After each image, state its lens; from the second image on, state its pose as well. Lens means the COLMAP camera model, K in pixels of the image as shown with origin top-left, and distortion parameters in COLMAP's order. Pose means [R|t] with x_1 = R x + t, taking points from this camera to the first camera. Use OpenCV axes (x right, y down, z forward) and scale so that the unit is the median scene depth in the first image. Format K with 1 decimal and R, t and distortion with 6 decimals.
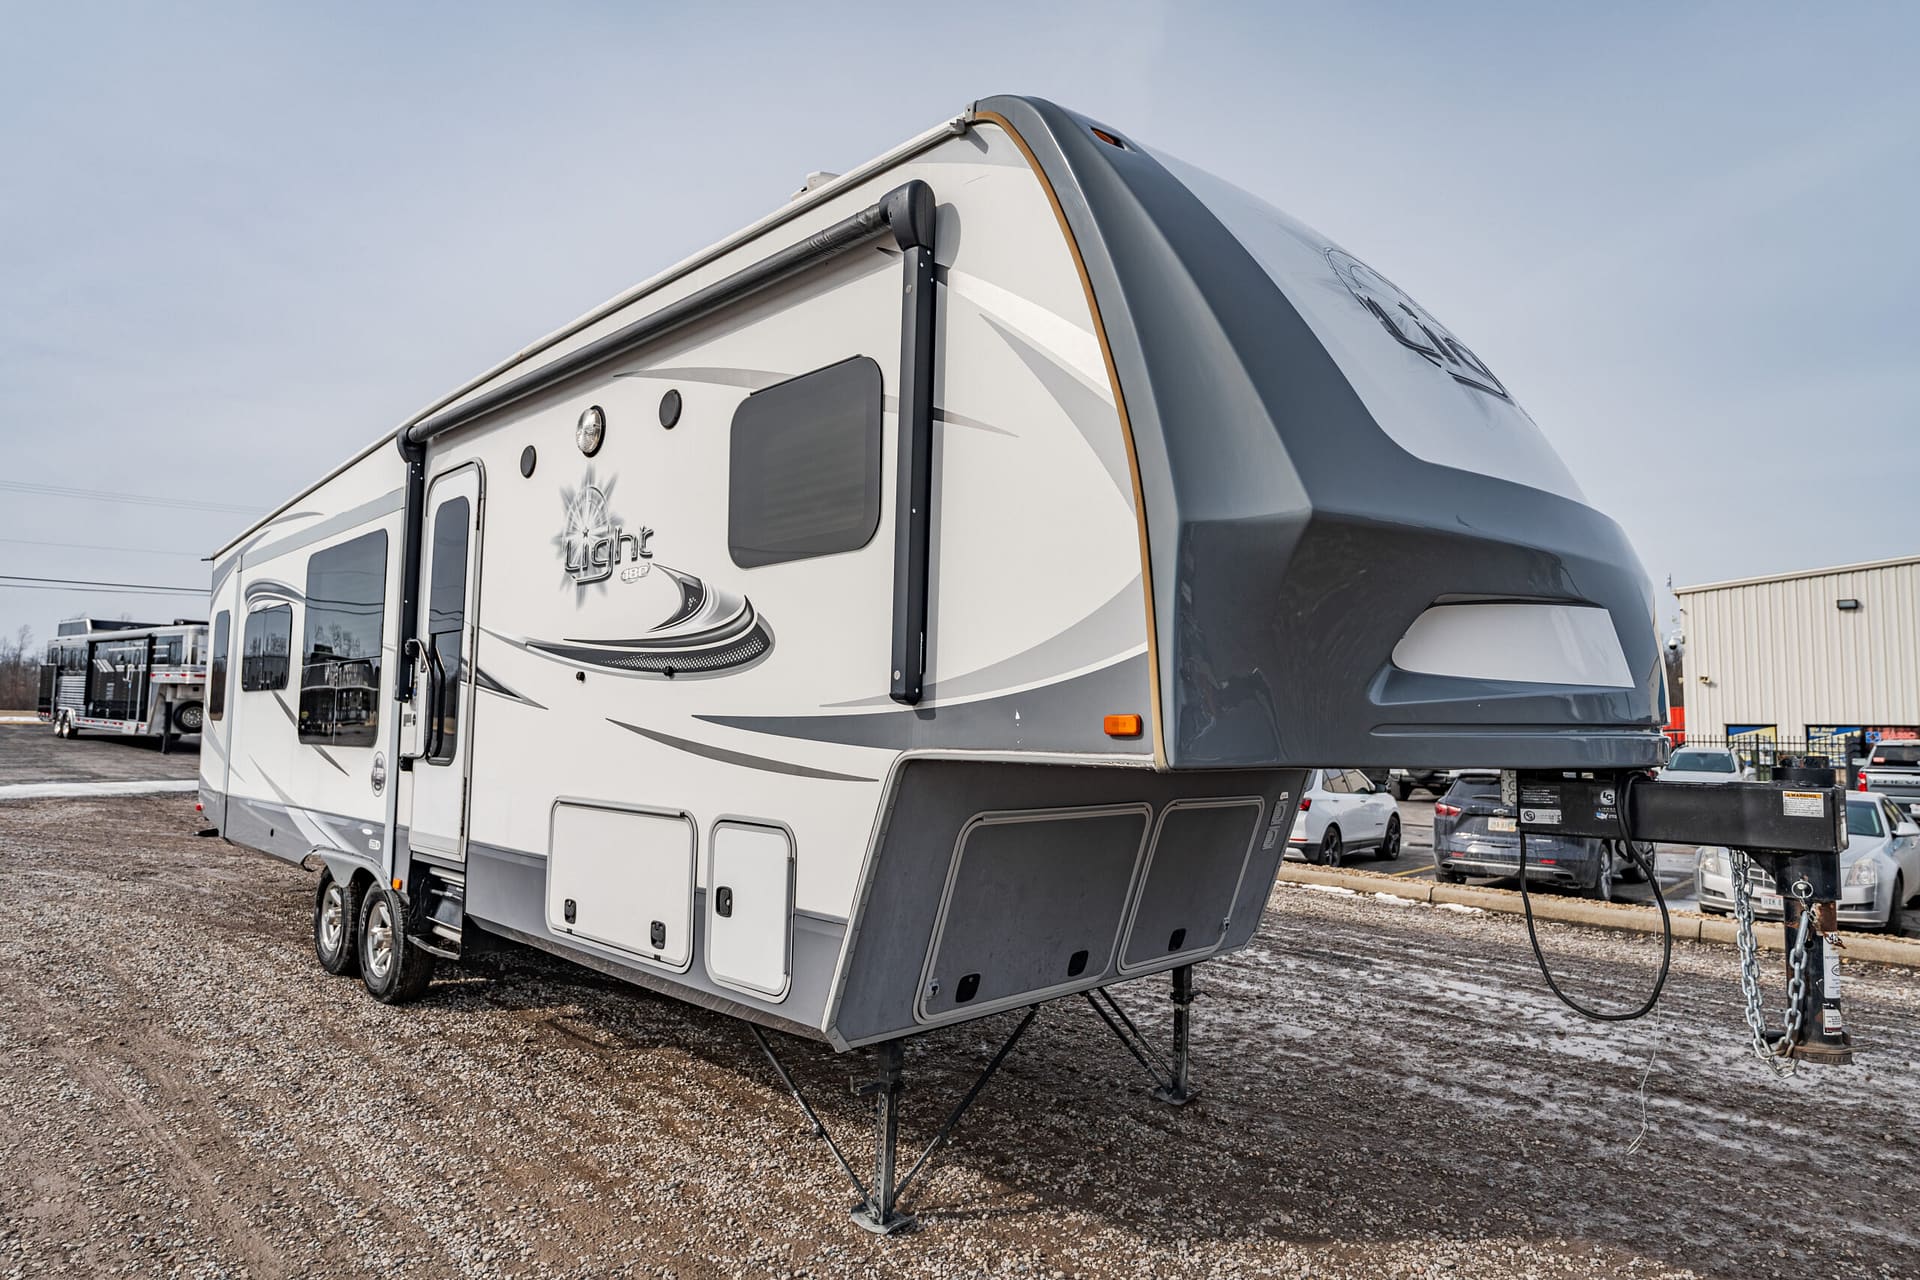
lens RADIAL K [[1107.2, 0, 963.1], [0, 1107.2, 646.1], [0, 0, 1]] dist [-0.003464, 0.002941]
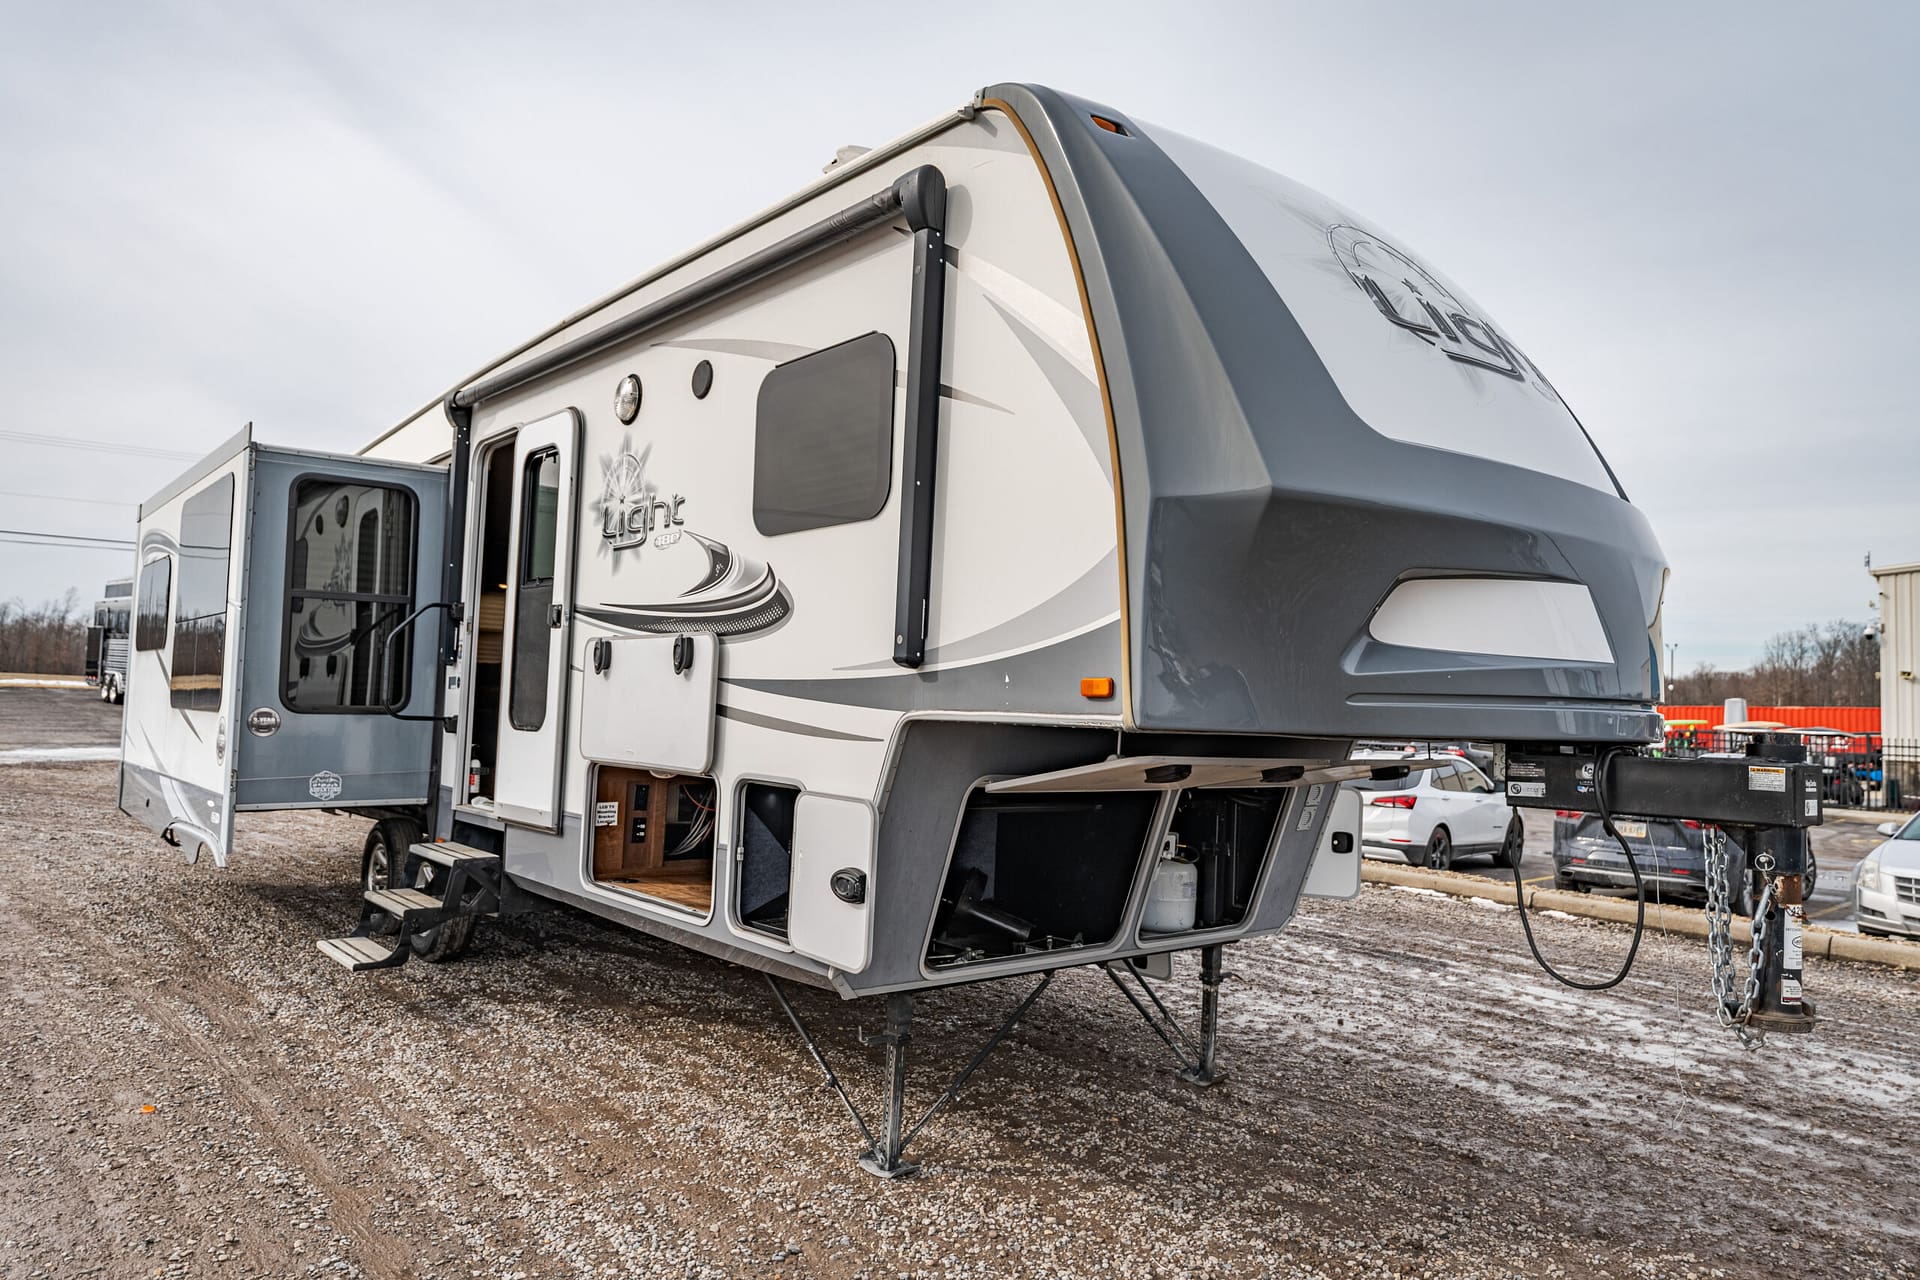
lens RADIAL K [[1245.4, 0, 964.8], [0, 1245.4, 645.3], [0, 0, 1]] dist [-0.004652, 0.009387]
pose [[0.996923, 0.016856, -0.076549, 0.067765], [-0.015529, 0.999719, 0.017897, 0.006878], [0.076829, -0.016654, 0.996905, -0.128100]]
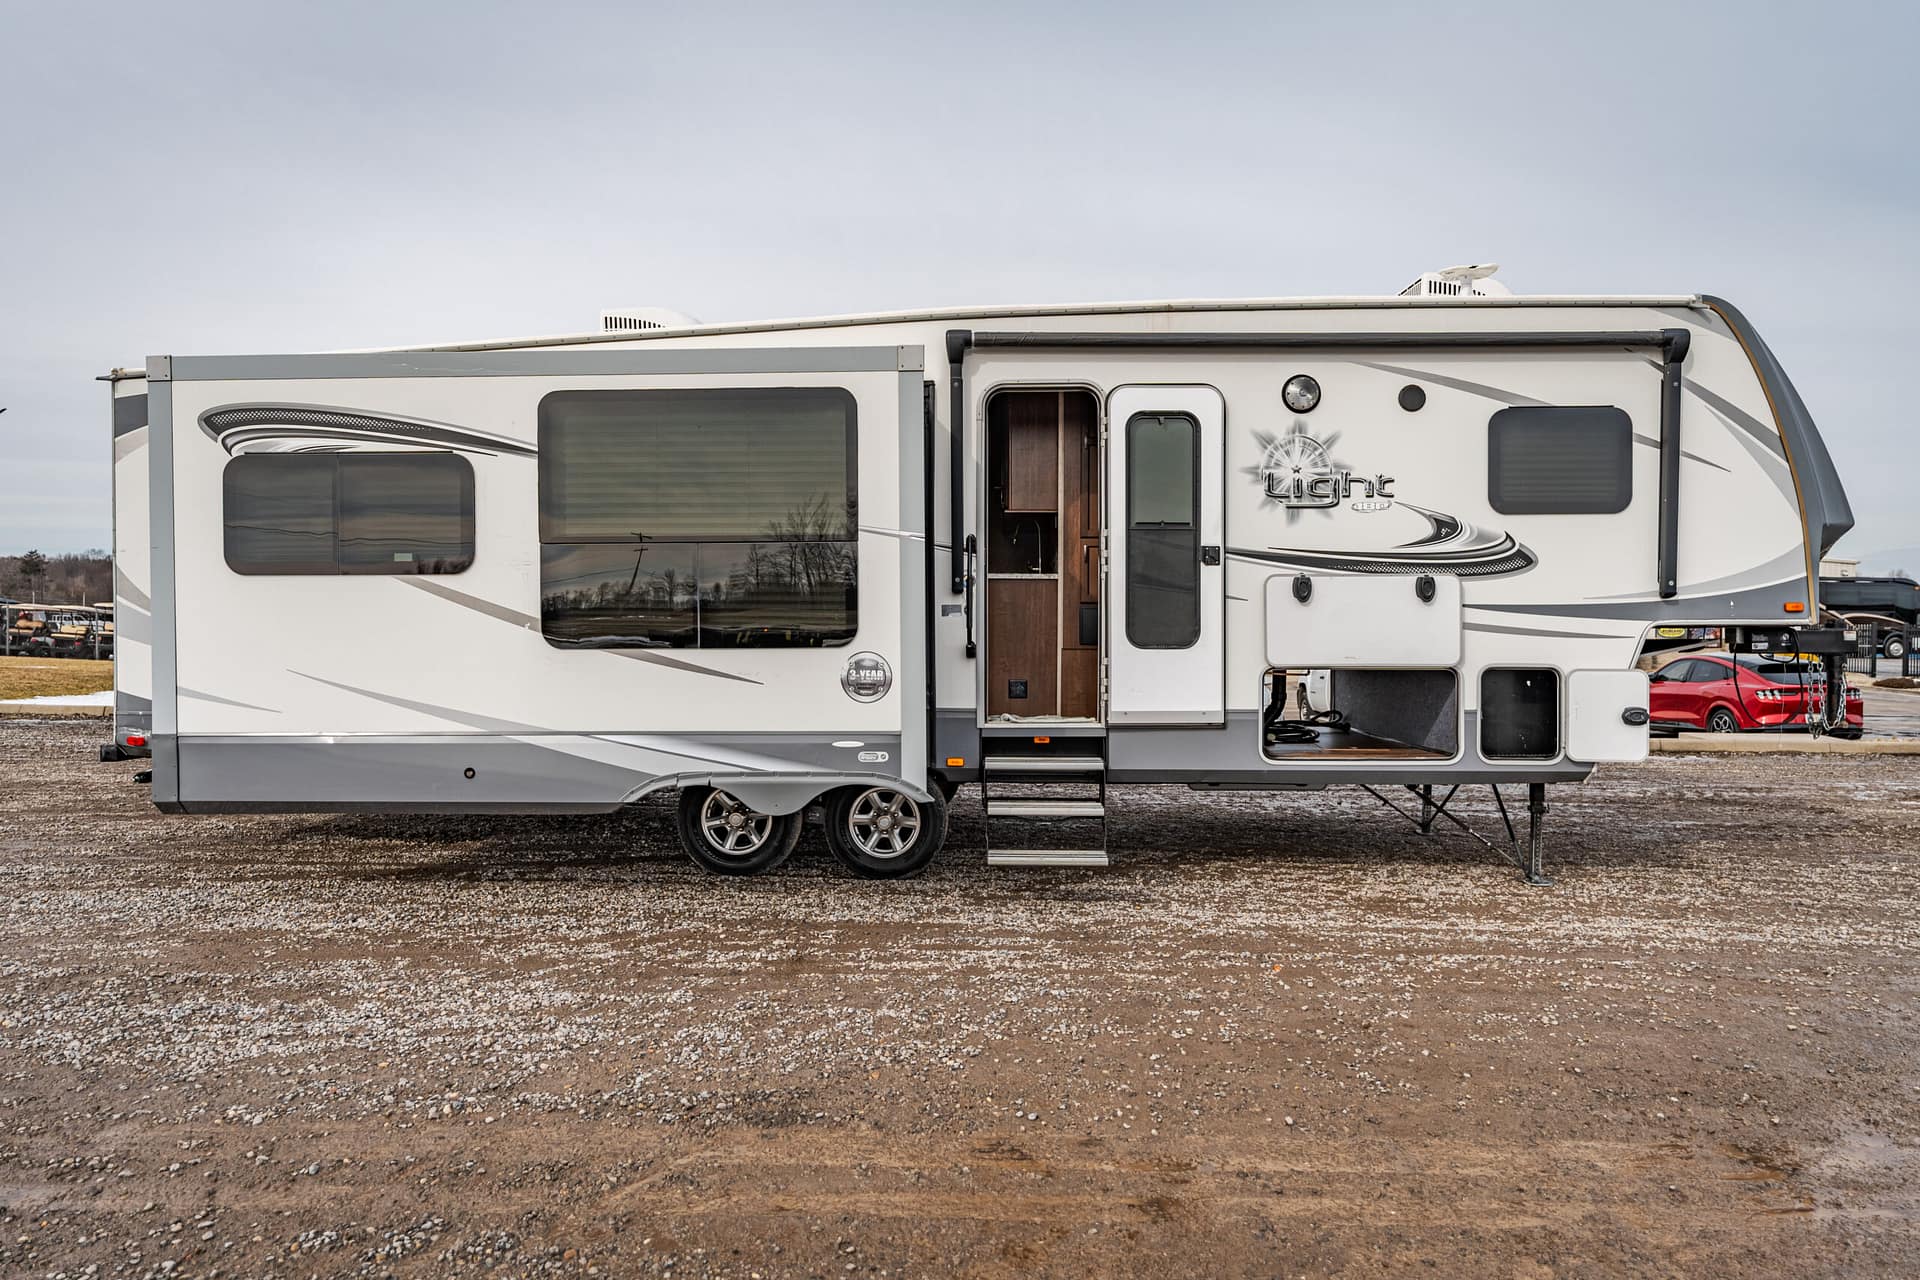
lens RADIAL K [[1245.4, 0, 964.8], [0, 1245.4, 645.3], [0, 0, 1]] dist [-0.004652, 0.009387]
pose [[0.729865, -0.024612, 0.683148, -1.818995], [-0.039394, 0.996176, 0.077978, 0.009349], [-0.682455, -0.083826, 0.726105, 0.167039]]
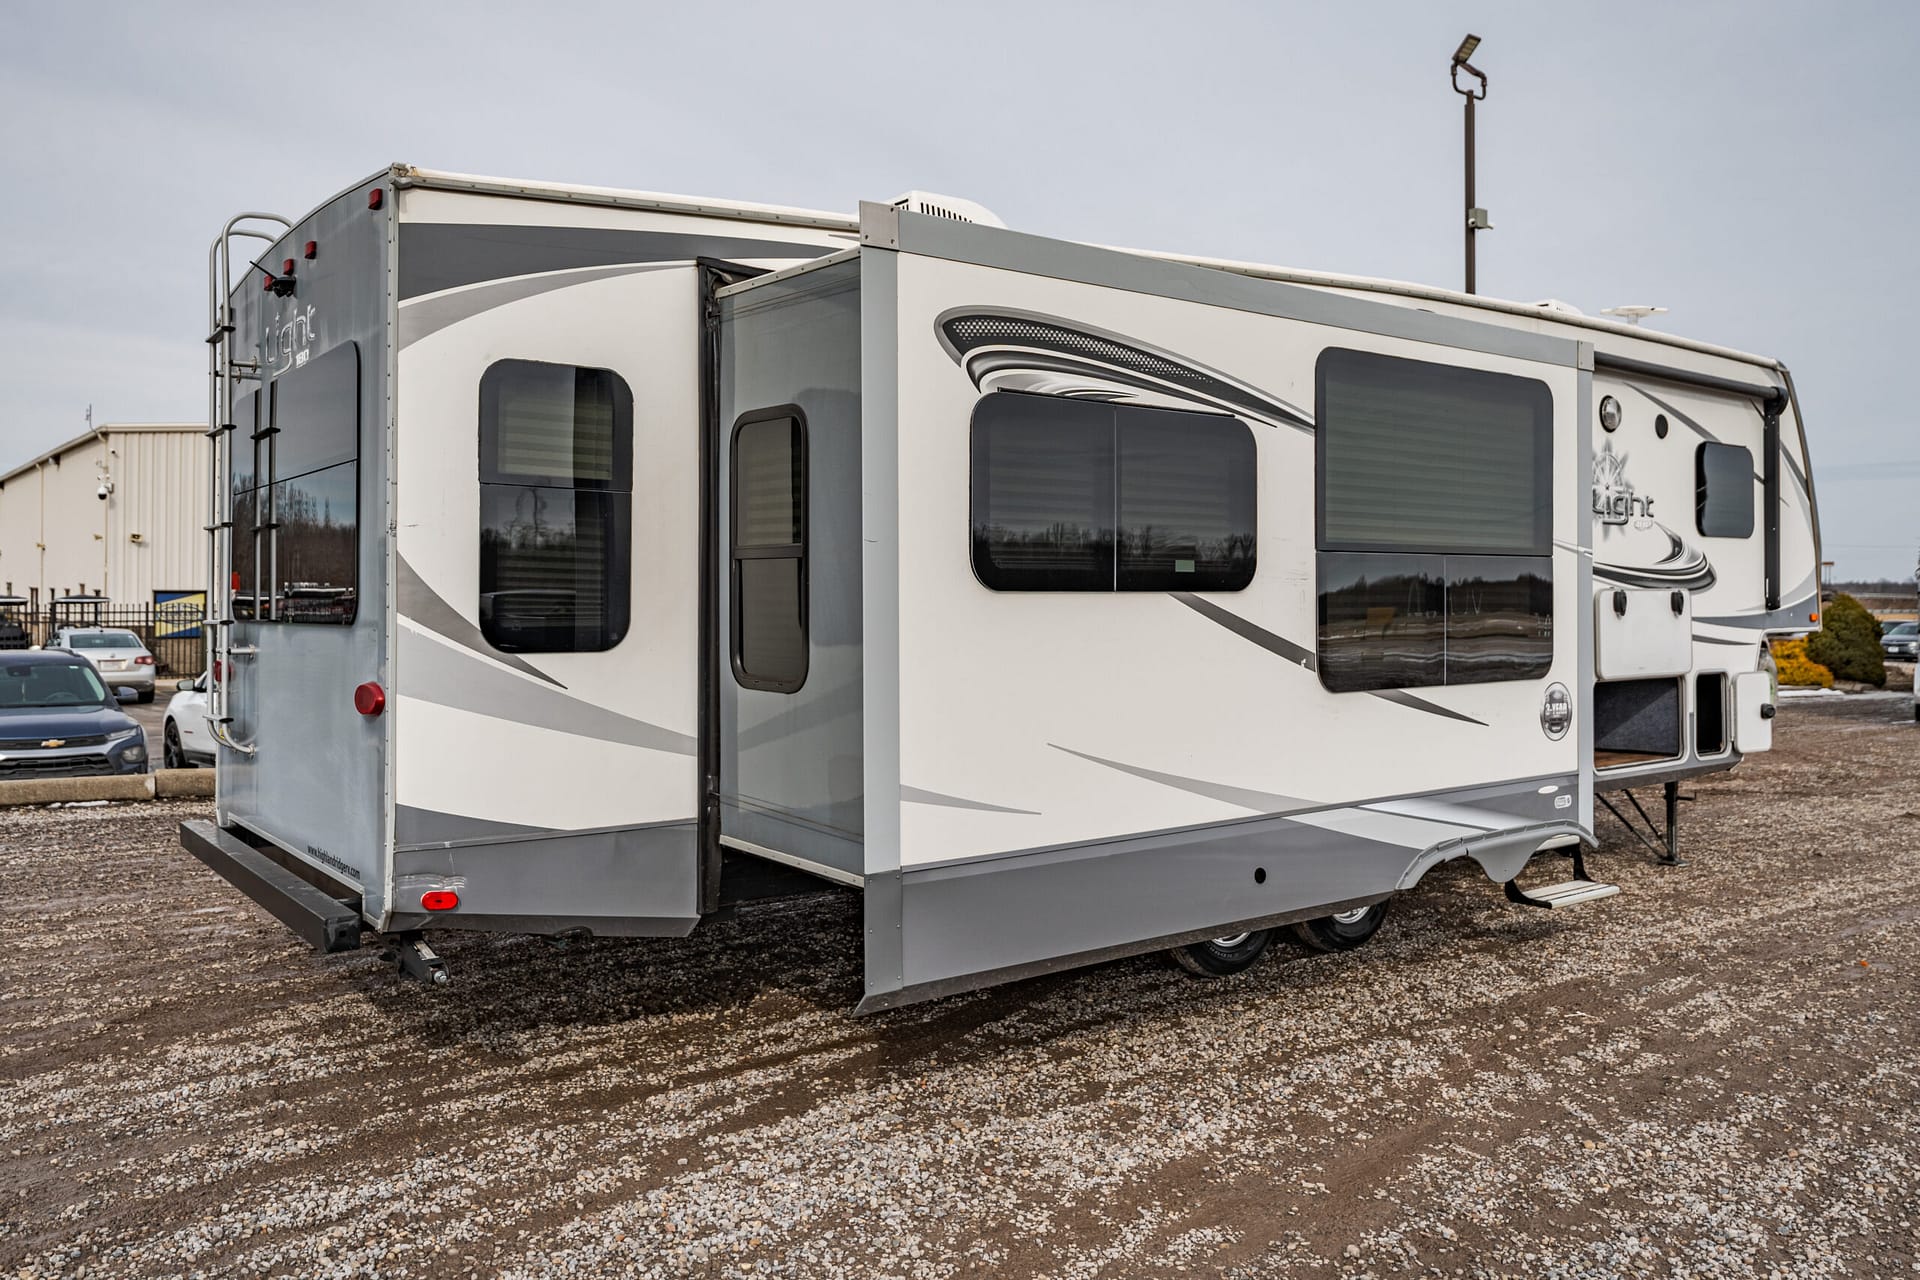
lens RADIAL K [[1478.3, 0, 994.0], [0, 1478.3, 603.1], [0, 0, 1]] dist [-0.008059, 0.004359]
pose [[0.114911, -0.016780, 0.993234, -2.461907], [-0.071181, 0.997148, 0.025081, 0.055688], [-0.990822, -0.073581, 0.113388, 1.669458]]
